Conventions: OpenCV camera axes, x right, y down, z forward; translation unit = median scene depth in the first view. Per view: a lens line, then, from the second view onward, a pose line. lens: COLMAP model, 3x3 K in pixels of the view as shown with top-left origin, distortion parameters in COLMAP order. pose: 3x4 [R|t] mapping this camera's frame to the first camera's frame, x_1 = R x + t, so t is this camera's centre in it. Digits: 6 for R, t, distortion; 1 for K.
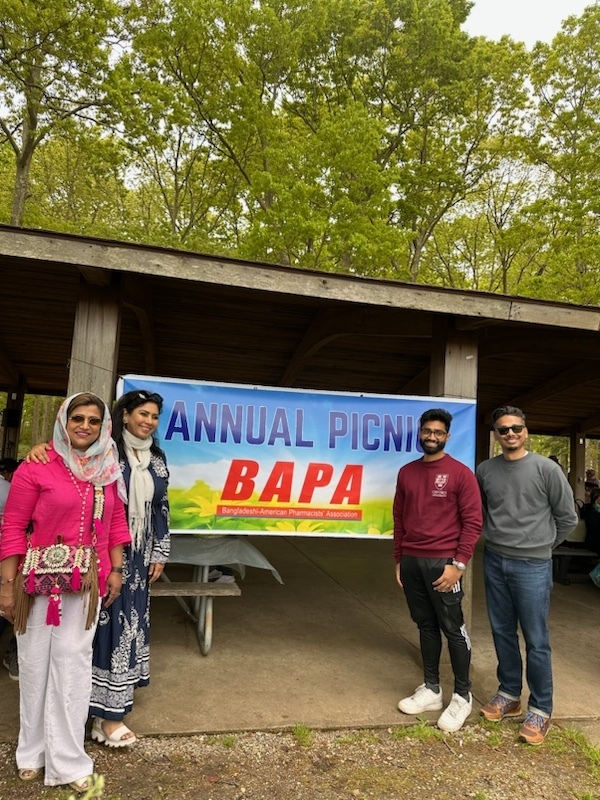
lens RADIAL K [[549.5, 0, 280.0], [0, 549.5, 394.4], [0, 0, 1]] dist [-0.024254, -0.001593]
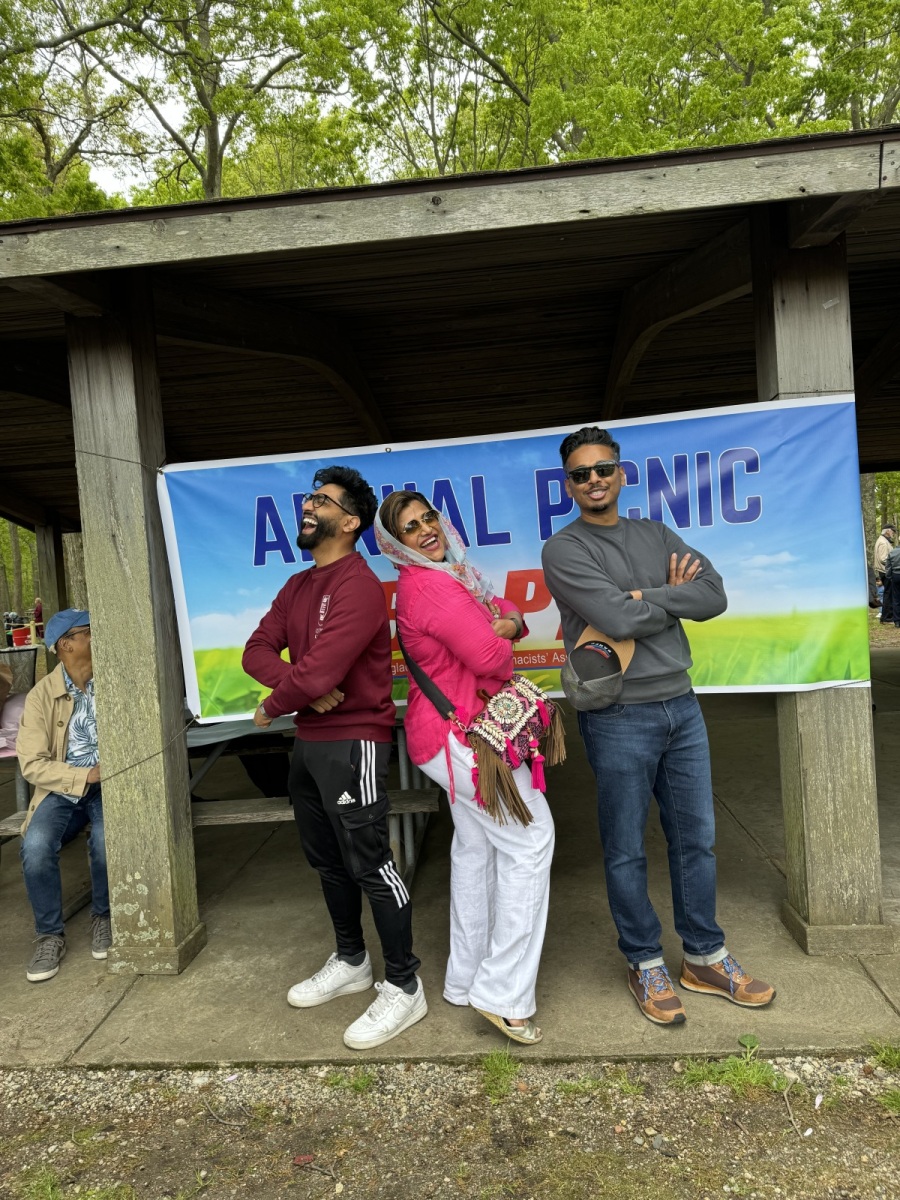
lens RADIAL K [[810.7, 0, 450.0], [0, 810.7, 600.0], [0, 0, 1]] dist [-0.000531, -0.024033]
pose [[0.950052, -0.119693, -0.288229, 0.243880], [0.159649, 0.979939, 0.119293, 0.053905], [0.268168, -0.159350, 0.950102, 0.257263]]
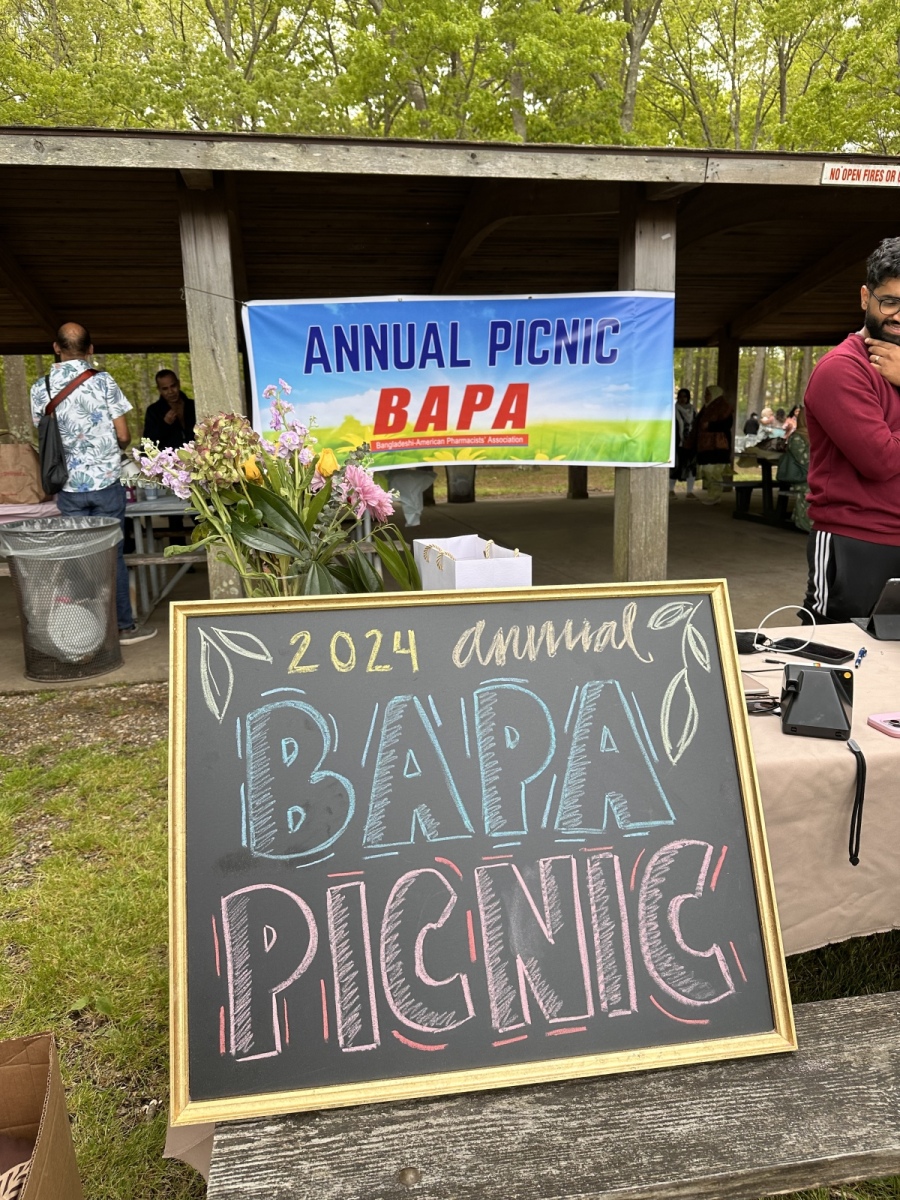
lens RADIAL K [[824.2, 0, 419.9], [0, 824.2, 591.5], [0, 0, 1]] dist [-0.024254, -0.001593]
pose [[0.995441, -0.087897, -0.037029, -0.009204], [0.095027, 0.947290, 0.305959, 0.027405], [0.008185, -0.308083, 0.951324, -0.339853]]
